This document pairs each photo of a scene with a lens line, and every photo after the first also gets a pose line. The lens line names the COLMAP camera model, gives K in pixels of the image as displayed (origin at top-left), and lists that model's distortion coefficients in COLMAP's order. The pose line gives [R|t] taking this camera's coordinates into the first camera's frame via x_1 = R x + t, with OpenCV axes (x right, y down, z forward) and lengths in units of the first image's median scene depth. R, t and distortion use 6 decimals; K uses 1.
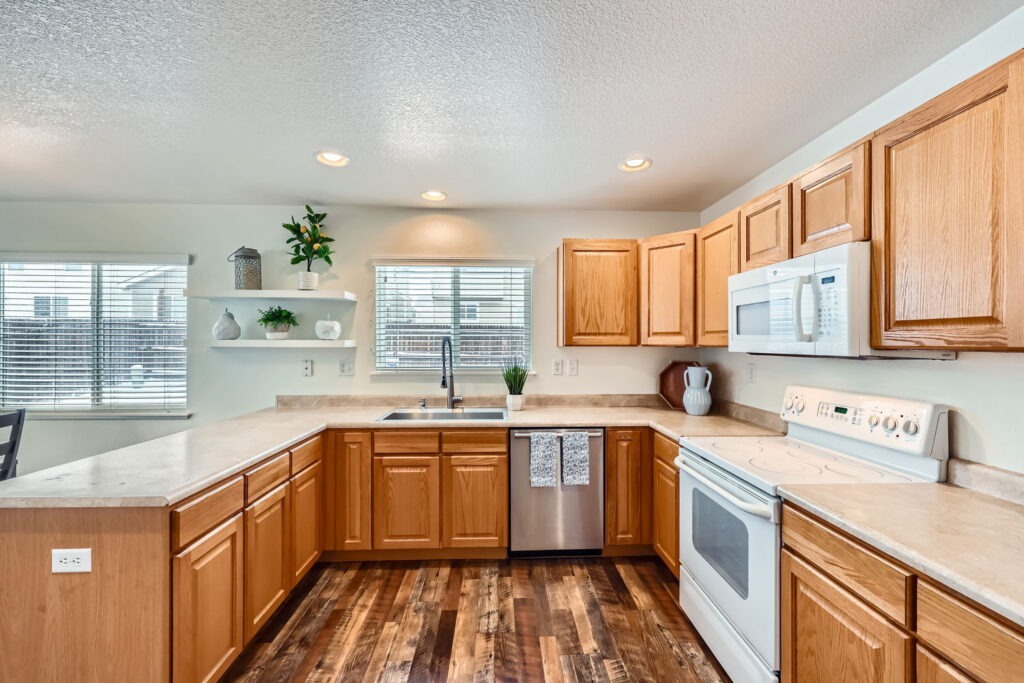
lens RADIAL K [[418.4, 0, 512.8], [0, 418.4, 343.8], [0, 0, 1]] dist [-0.001438, 0.000502]
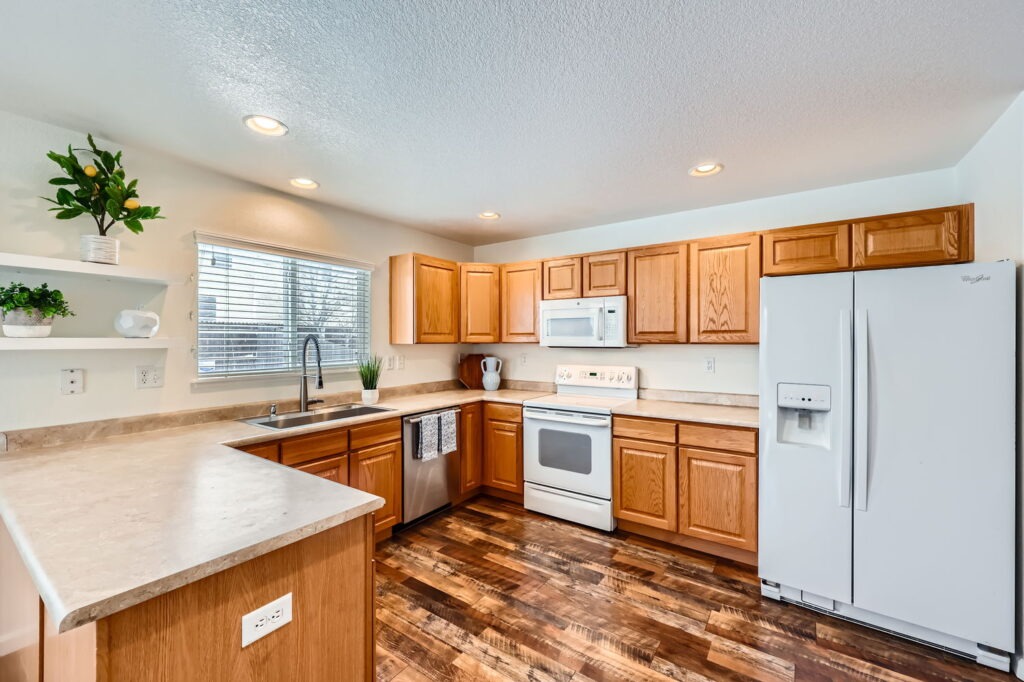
lens RADIAL K [[418.4, 0, 515.0], [0, 418.4, 337.8], [0, 0, 1]] dist [-0.001438, 0.000502]
pose [[0.592440, 0.003255, 0.805608, -0.792054], [0.003188, 0.999975, -0.006384, -0.003545], [-0.805608, 0.006351, 0.592415, 0.085305]]
